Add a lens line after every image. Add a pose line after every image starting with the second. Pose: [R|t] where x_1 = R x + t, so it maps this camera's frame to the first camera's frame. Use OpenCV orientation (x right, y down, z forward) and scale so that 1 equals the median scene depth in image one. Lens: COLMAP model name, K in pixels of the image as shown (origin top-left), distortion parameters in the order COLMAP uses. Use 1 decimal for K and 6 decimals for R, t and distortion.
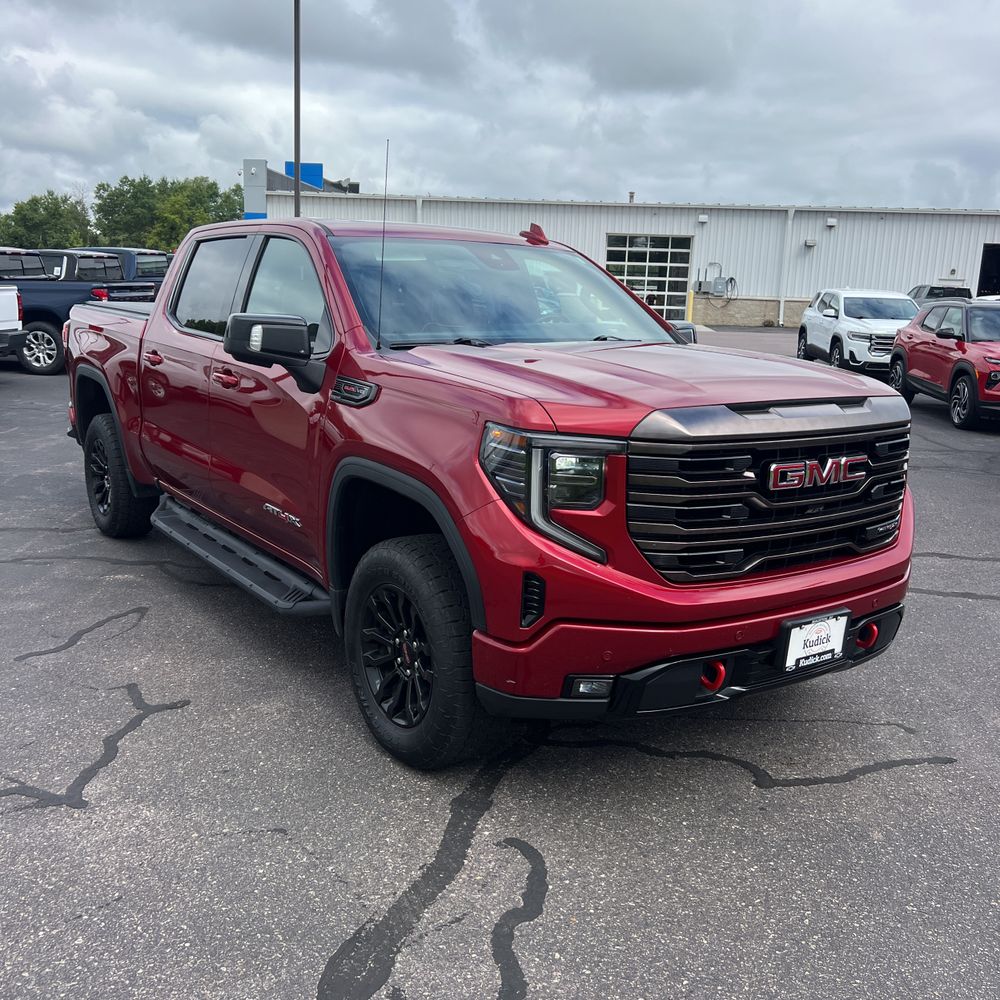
lens RADIAL K [[1015.6, 0, 501.9], [0, 1015.6, 512.7], [0, 0, 1]] dist [0.033187, -0.012648]
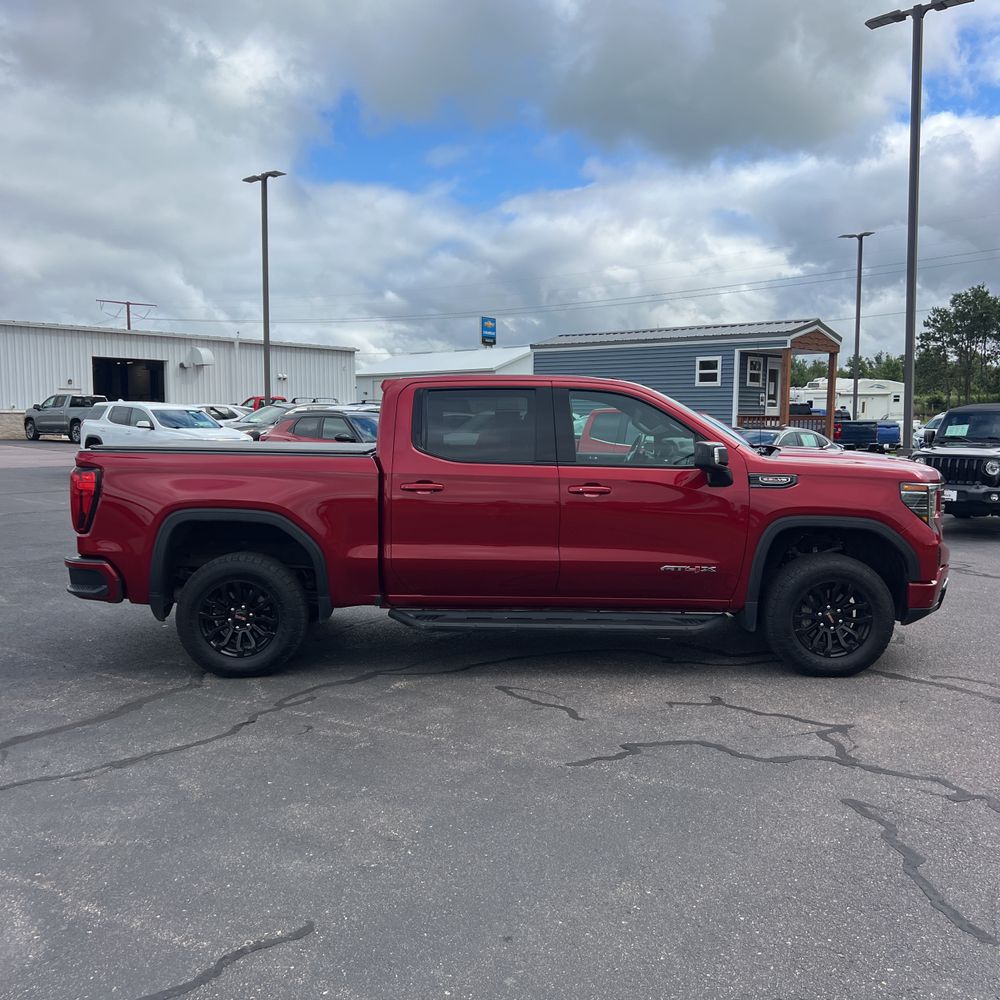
lens RADIAL K [[1013.6, 0, 492.0], [0, 1013.6, 503.4], [0, 0, 1]] dist [0.058699, -0.079749]
pose [[0.572625, -0.102774, 0.813350, -1.292010], [0.188894, 0.981957, -0.008909, -0.110345], [-0.797759, 0.158739, 0.581707, 0.256182]]
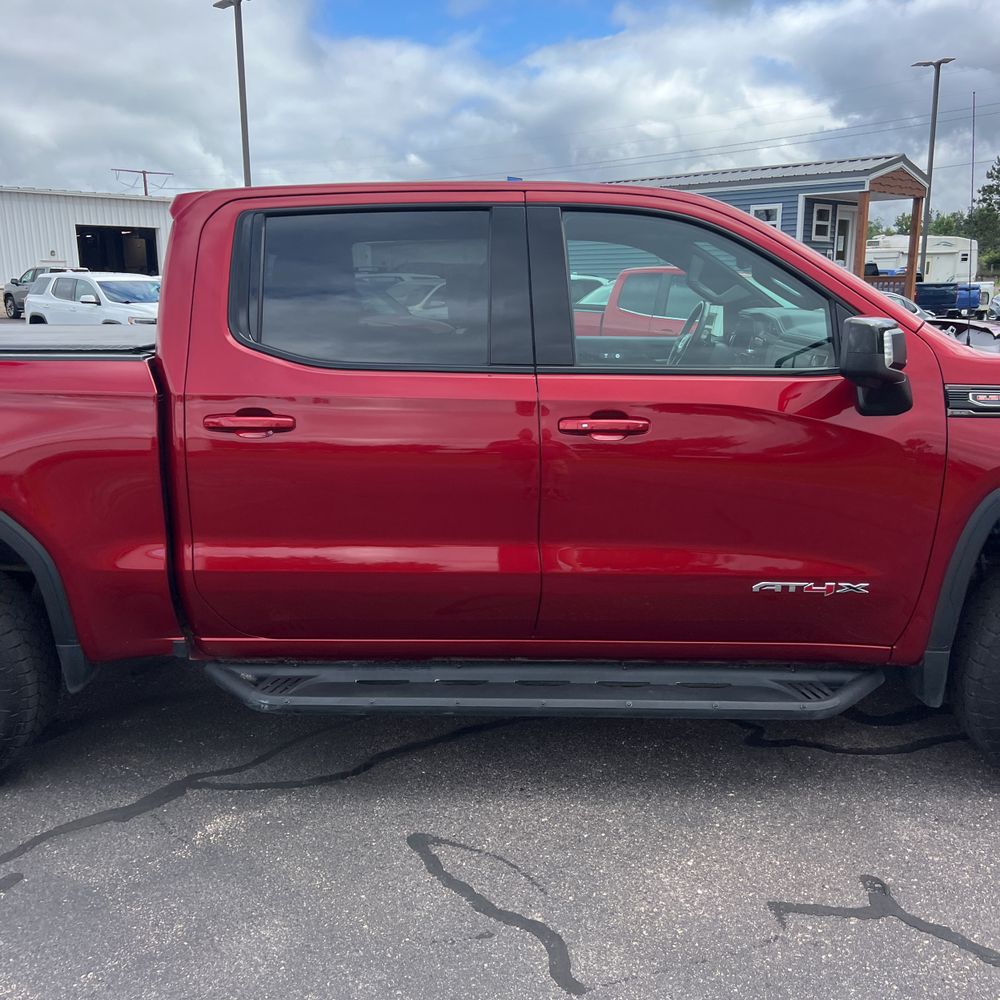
lens RADIAL K [[1013.6, 0, 492.0], [0, 1013.6, 503.4], [0, 0, 1]] dist [0.058699, -0.079749]
pose [[0.594949, -0.207584, 0.776495, -0.726439], [0.200312, 0.973886, 0.106874, -0.146049], [-0.778403, 0.091957, 0.620994, 0.564426]]
